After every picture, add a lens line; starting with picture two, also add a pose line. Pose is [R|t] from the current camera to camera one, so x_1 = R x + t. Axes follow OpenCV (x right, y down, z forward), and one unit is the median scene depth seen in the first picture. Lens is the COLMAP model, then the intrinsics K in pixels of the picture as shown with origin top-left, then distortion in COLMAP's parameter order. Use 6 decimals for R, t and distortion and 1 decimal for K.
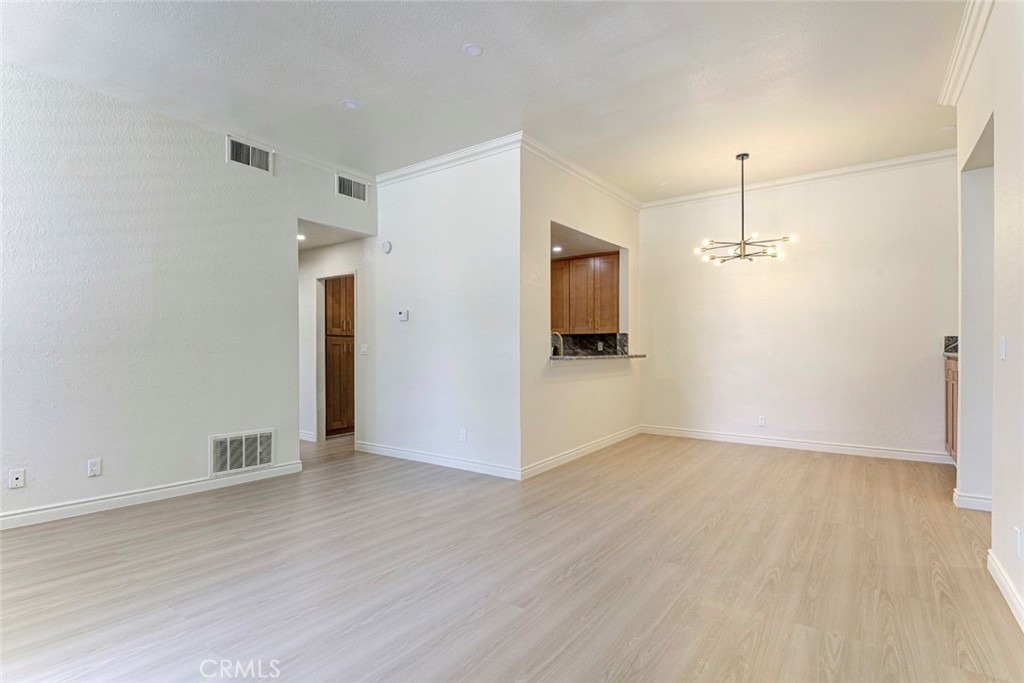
lens RADIAL K [[484.4, 0, 518.0], [0, 484.4, 349.1], [0, 0, 1]] dist [0.019541, -0.000526]
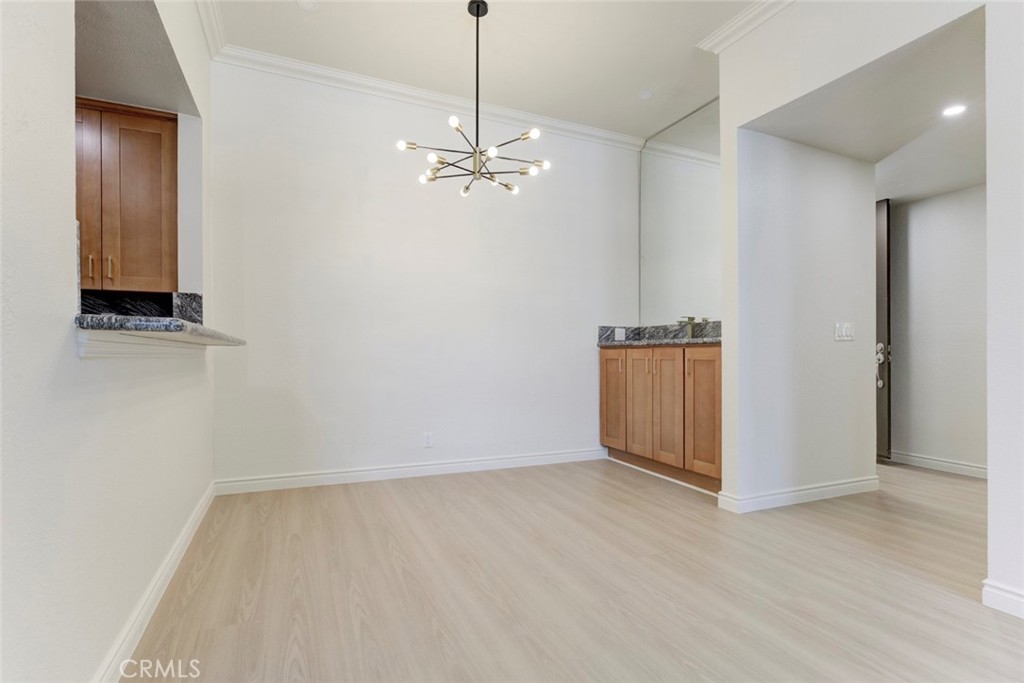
lens RADIAL K [[484.4, 0, 491.6], [0, 484.4, 359.7], [0, 0, 1]] dist [0.019541, -0.000526]
pose [[0.529360, 0.005045, 0.848383, -0.041915], [-0.002457, 0.999987, -0.004413, 0.047294], [-0.848394, 0.000251, 0.529365, 0.731669]]
